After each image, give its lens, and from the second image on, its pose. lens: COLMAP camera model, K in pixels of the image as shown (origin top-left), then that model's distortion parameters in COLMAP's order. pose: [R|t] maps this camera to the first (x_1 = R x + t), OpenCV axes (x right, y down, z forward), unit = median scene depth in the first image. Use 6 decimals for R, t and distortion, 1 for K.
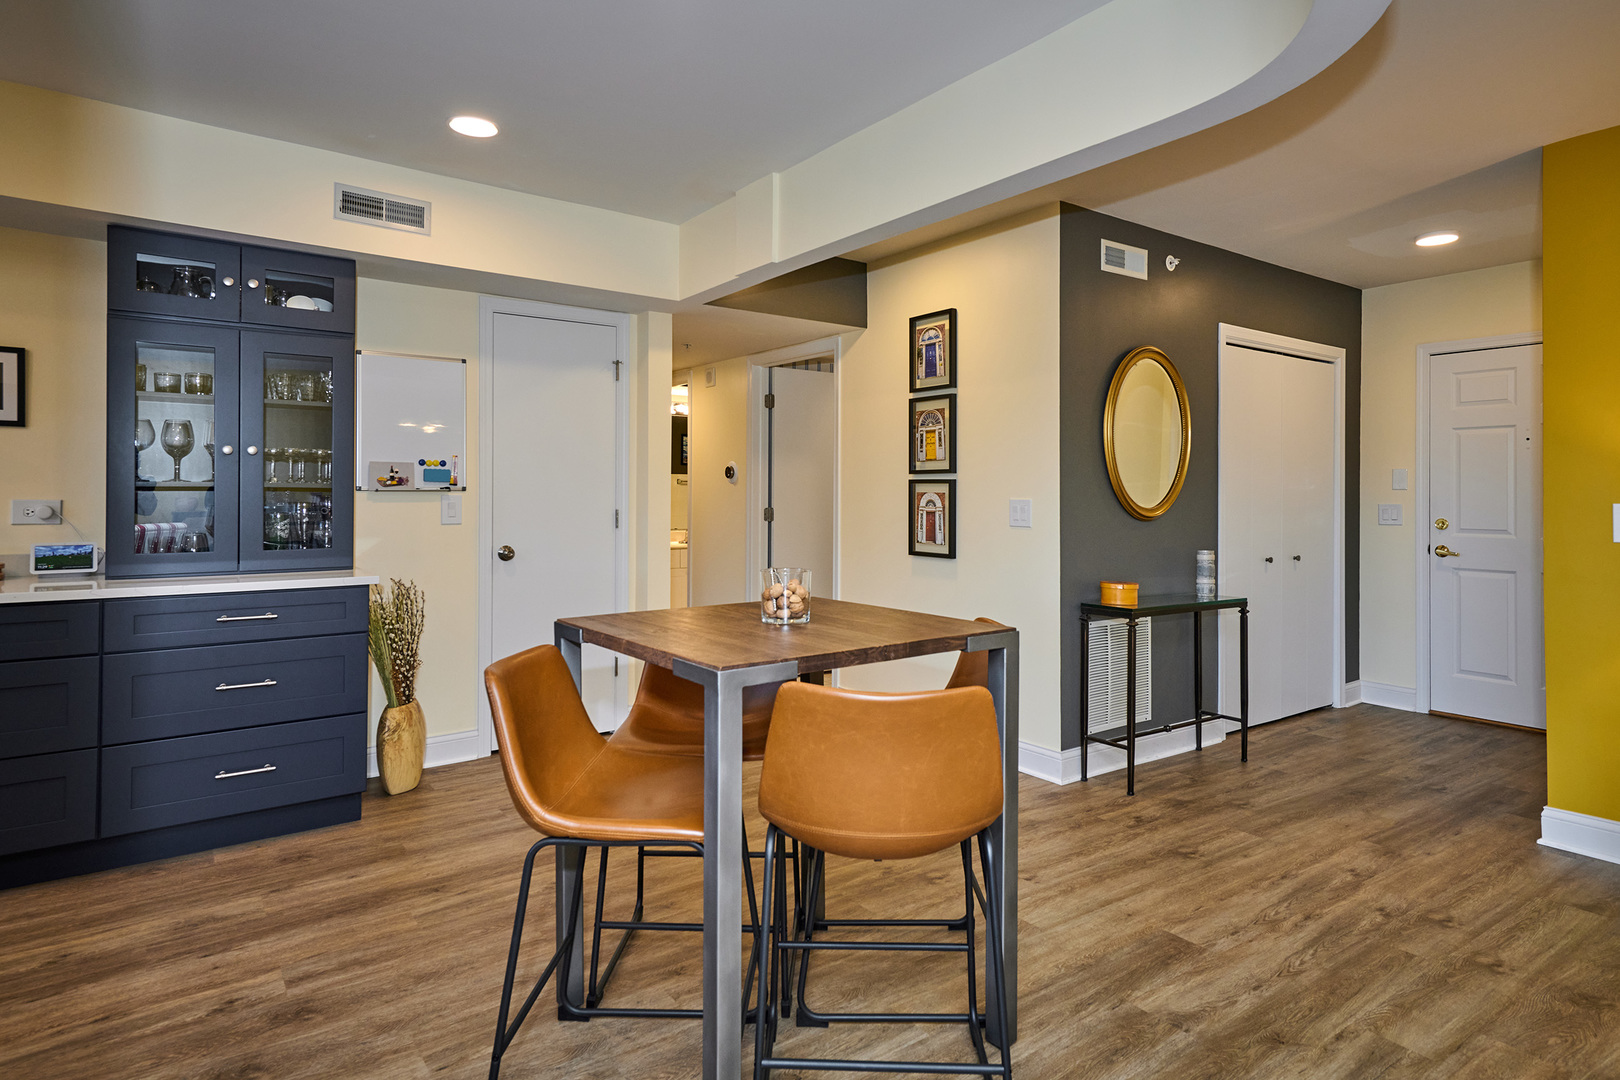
lens RADIAL K [[908.0, 0, 808.5], [0, 908.0, 491.1], [0, 0, 1]] dist [0.011297, 0.000204]
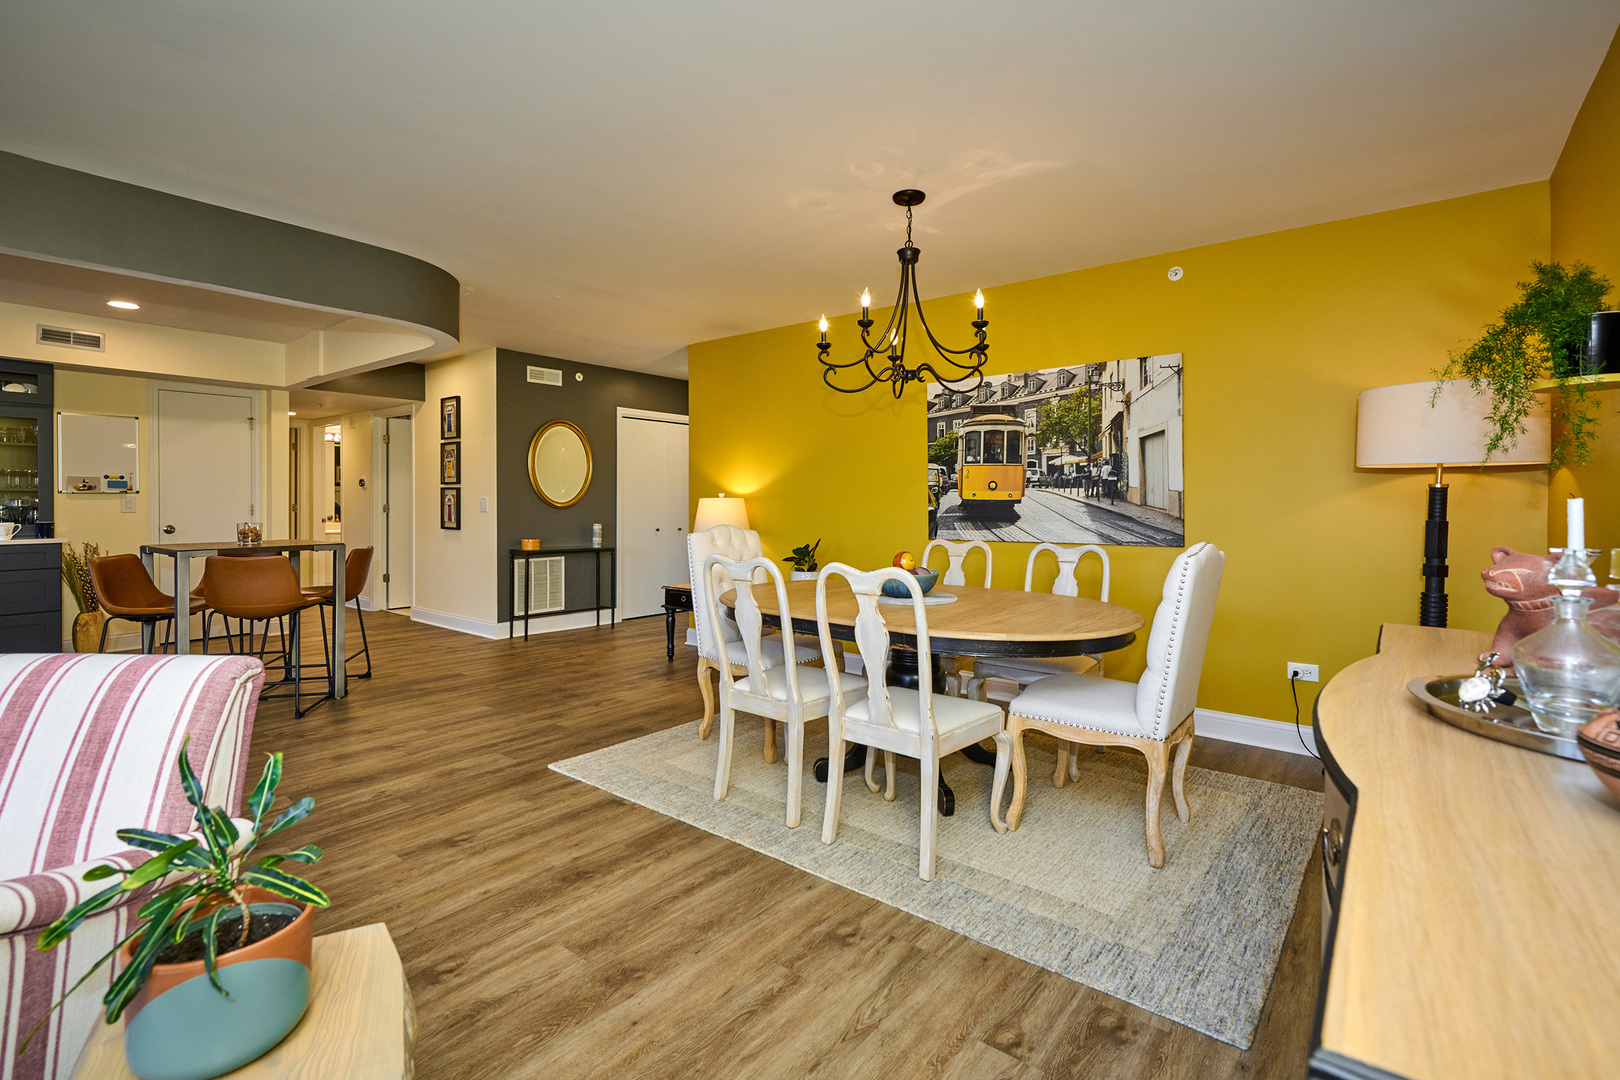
lens RADIAL K [[754.4, 0, 814.5], [0, 754.4, 508.8], [0, 0, 1]] dist [0.003094, 0.000482]
pose [[0.961253, -0.005247, 0.275617, 0.431747], [0.001067, 0.999882, 0.015311, 0.008093], [-0.275665, -0.014423, 0.961146, -0.690390]]
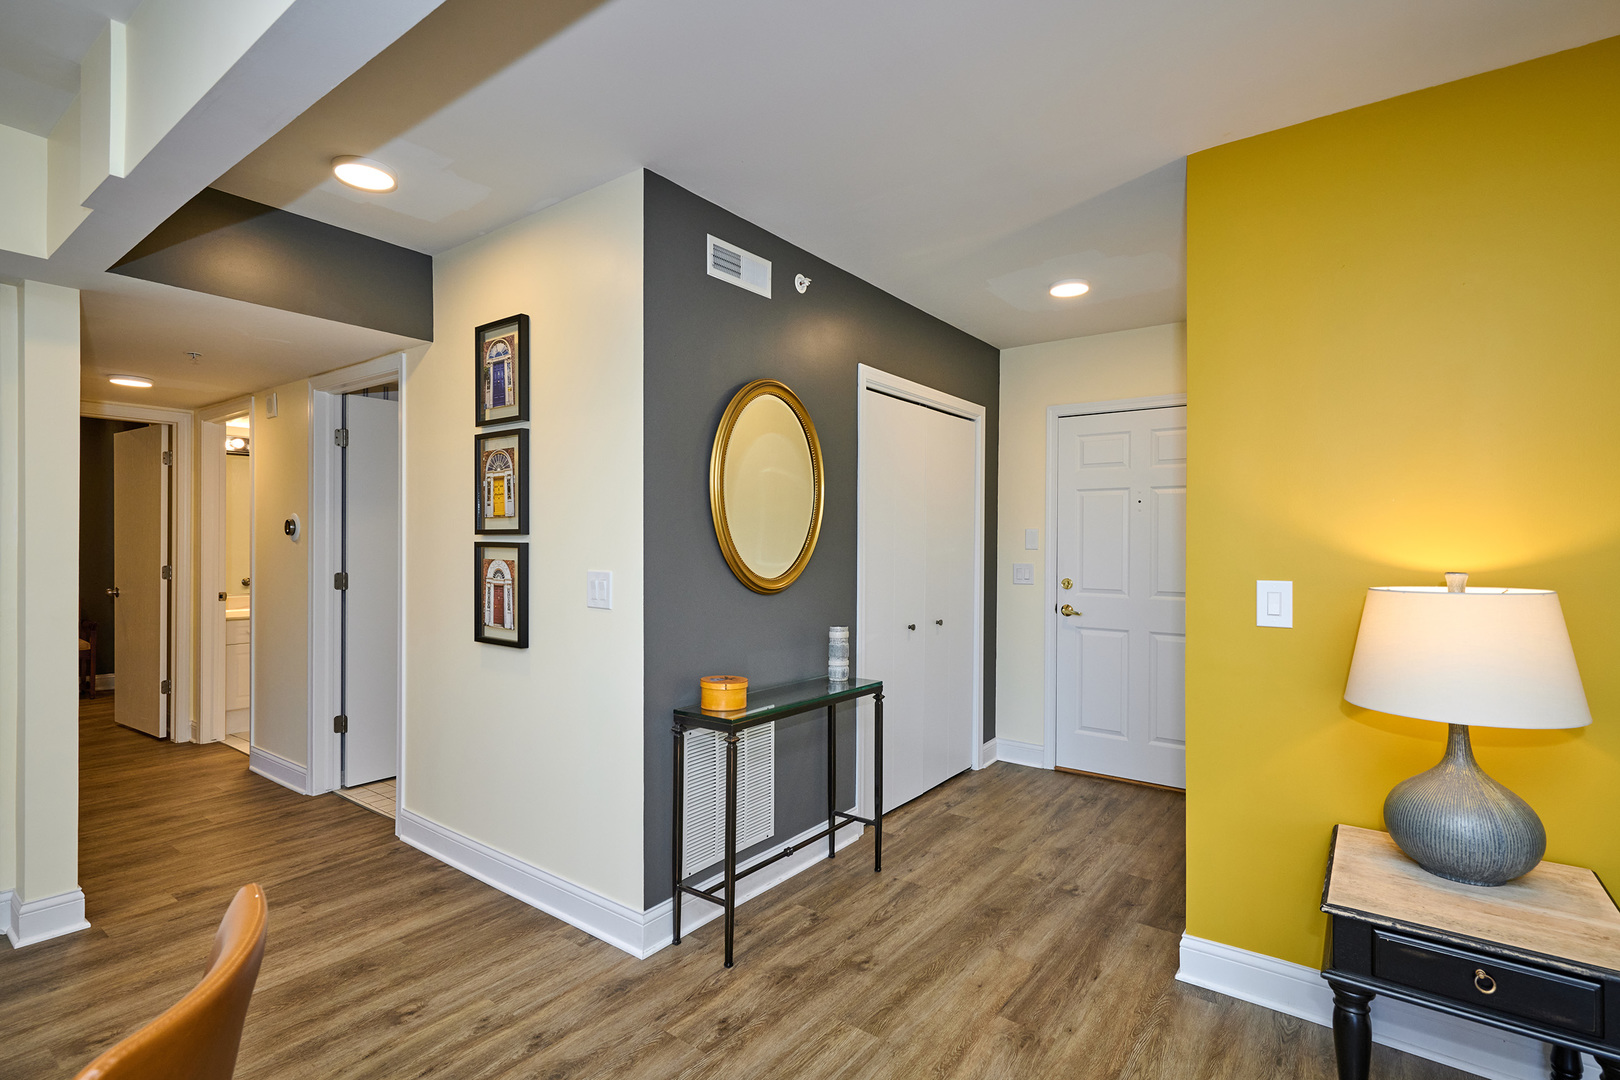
lens RADIAL K [[773.8, 0, 814.1], [0, 773.8, 548.6], [0, 0, 1]] dist [0.001828, 0.000389]
pose [[0.951780, -0.002177, 0.306772, 0.189825], [-0.002368, 0.999893, 0.014443, -0.017800], [-0.306771, -0.014472, 0.951673, 0.314764]]
